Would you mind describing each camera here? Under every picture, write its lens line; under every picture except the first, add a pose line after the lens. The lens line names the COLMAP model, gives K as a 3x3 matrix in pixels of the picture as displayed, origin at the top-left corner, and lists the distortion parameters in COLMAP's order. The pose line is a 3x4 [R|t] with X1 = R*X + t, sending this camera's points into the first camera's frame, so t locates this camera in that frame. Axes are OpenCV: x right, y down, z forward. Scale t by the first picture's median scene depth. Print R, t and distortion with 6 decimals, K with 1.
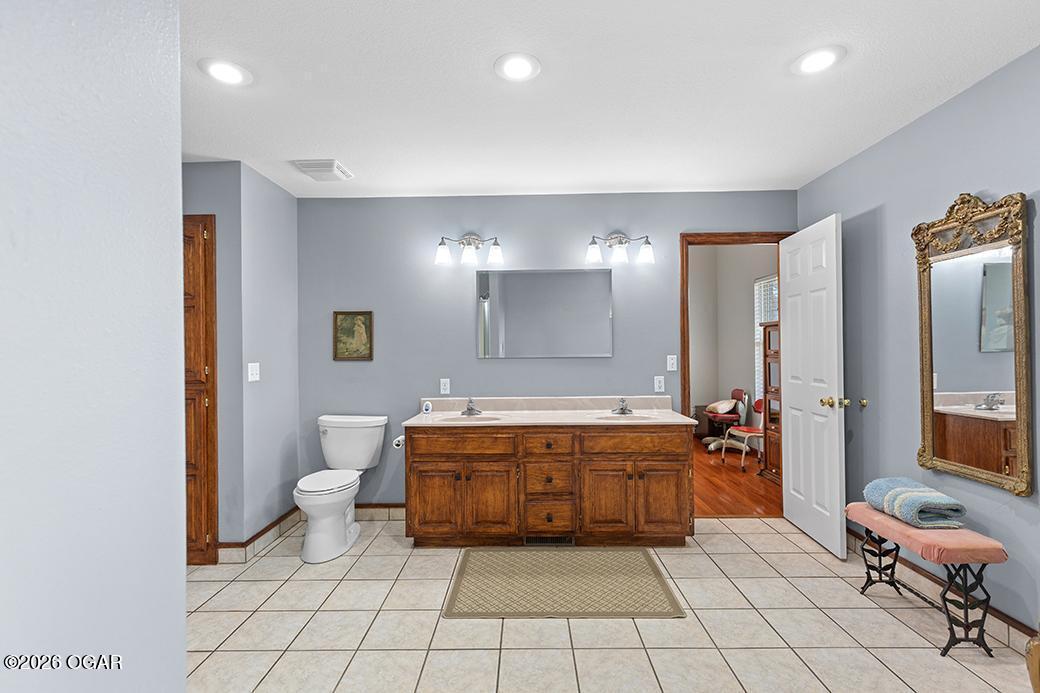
lens RADIAL K [[466.8, 0, 516.9], [0, 466.8, 347.0], [0, 0, 1]] dist [0.003385, 0.000080]
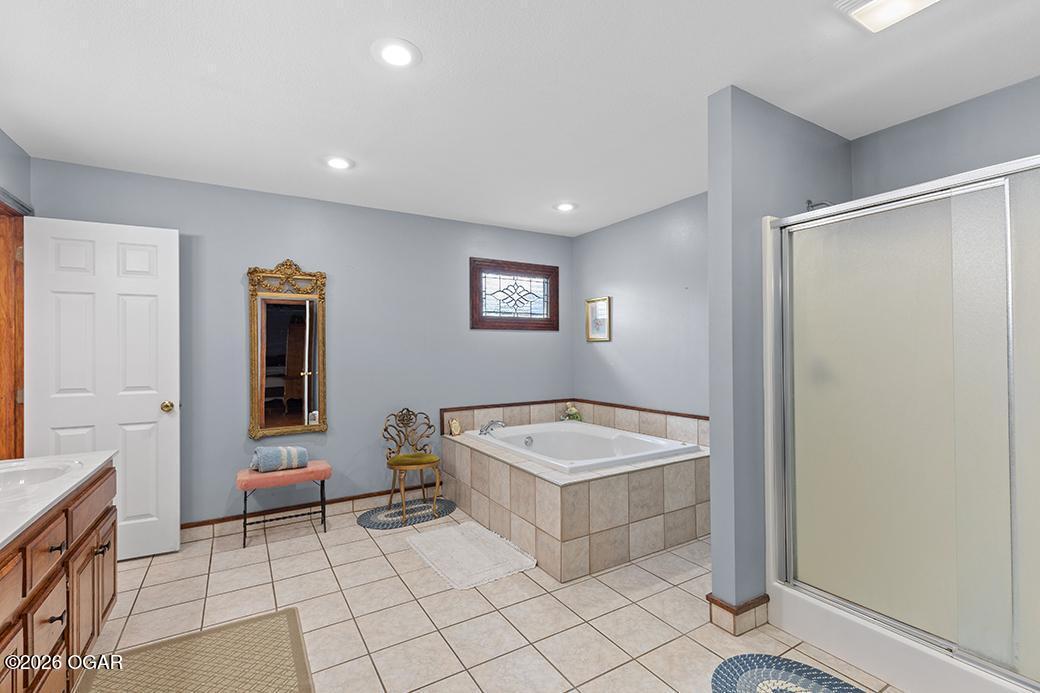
lens RADIAL K [[466.8, 0, 522.6], [0, 466.8, 349.2], [0, 0, 1]] dist [0.003385, 0.000080]
pose [[-0.538009, 0.015372, 0.842799, -0.797776], [0.003892, 0.999868, -0.015753, 0.011592], [-0.842930, -0.005195, -0.537998, 1.112185]]
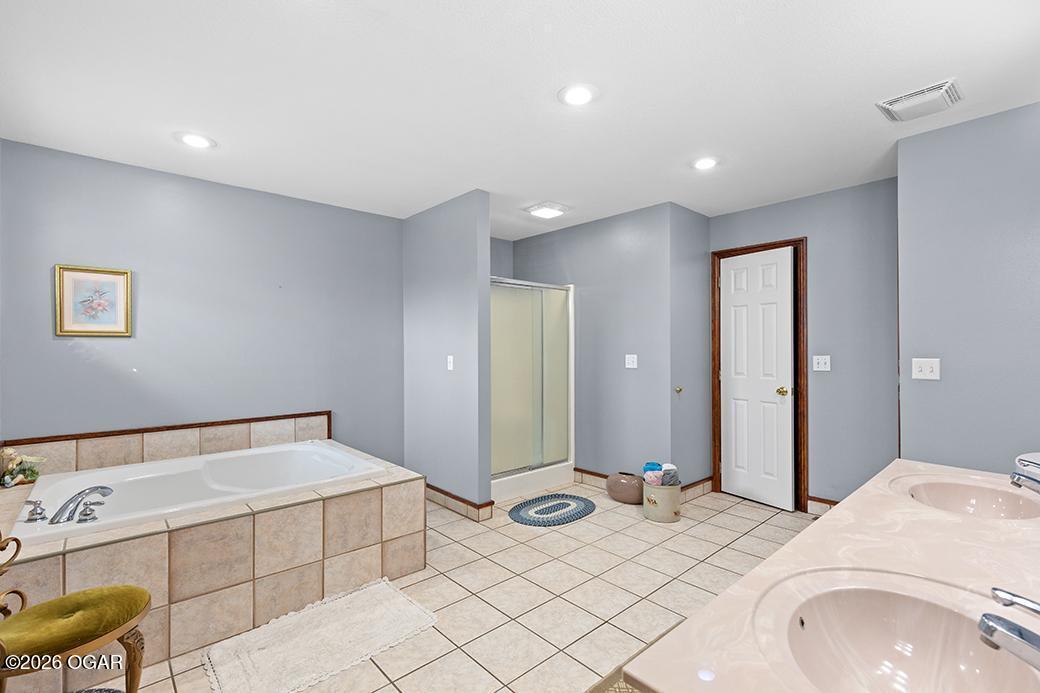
lens RADIAL K [[466.8, 0, 524.5], [0, 466.8, 348.1], [0, 0, 1]] dist [0.003385, 0.000080]
pose [[-0.721532, 0.008684, -0.692327, 0.760346], [0.016326, 0.999857, -0.004474, 0.003033], [0.692188, -0.014531, -0.721571, 1.474800]]
